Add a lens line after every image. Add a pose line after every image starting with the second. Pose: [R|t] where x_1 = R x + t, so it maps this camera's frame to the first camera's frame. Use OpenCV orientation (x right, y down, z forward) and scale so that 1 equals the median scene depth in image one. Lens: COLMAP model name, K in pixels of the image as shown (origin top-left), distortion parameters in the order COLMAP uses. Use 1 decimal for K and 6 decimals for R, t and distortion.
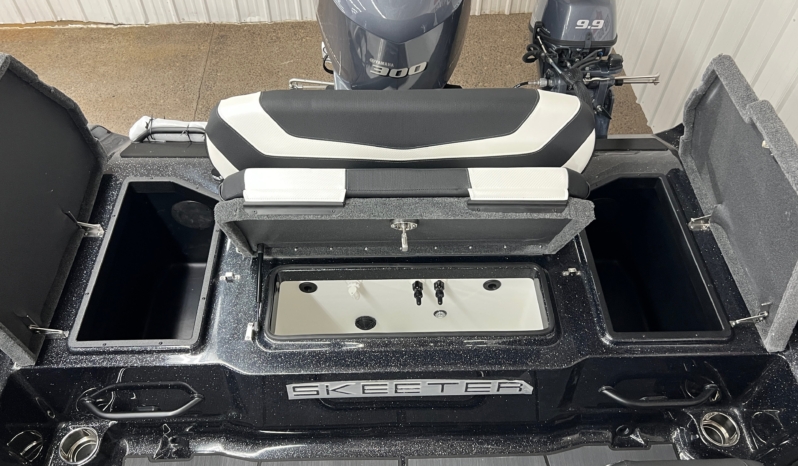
lens RADIAL K [[621.2, 0, 396.7], [0, 621.2, 229.7], [0, 0, 1]] dist [0.038771, -0.046254]
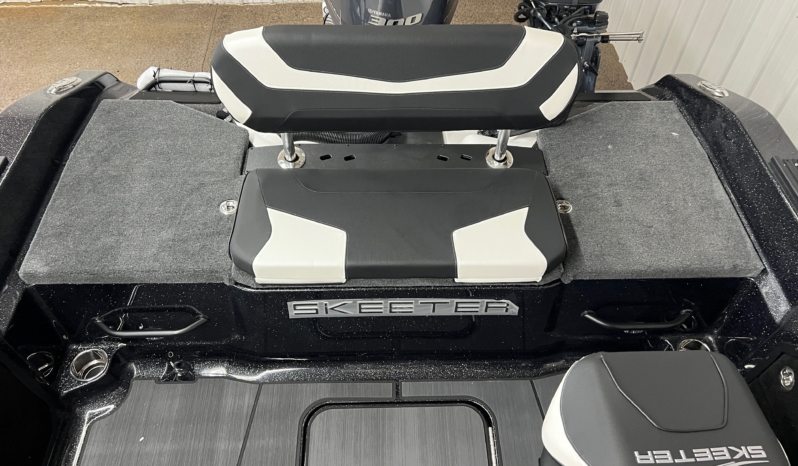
lens RADIAL K [[621.2, 0, 403.9], [0, 621.2, 231.3], [0, 0, 1]] dist [0.038771, -0.046254]
pose [[0.999921, 0.005008, 0.011524, 0.008102], [-0.004931, 0.999966, -0.006651, 0.118193], [-0.011557, 0.006594, 0.999911, -0.057700]]
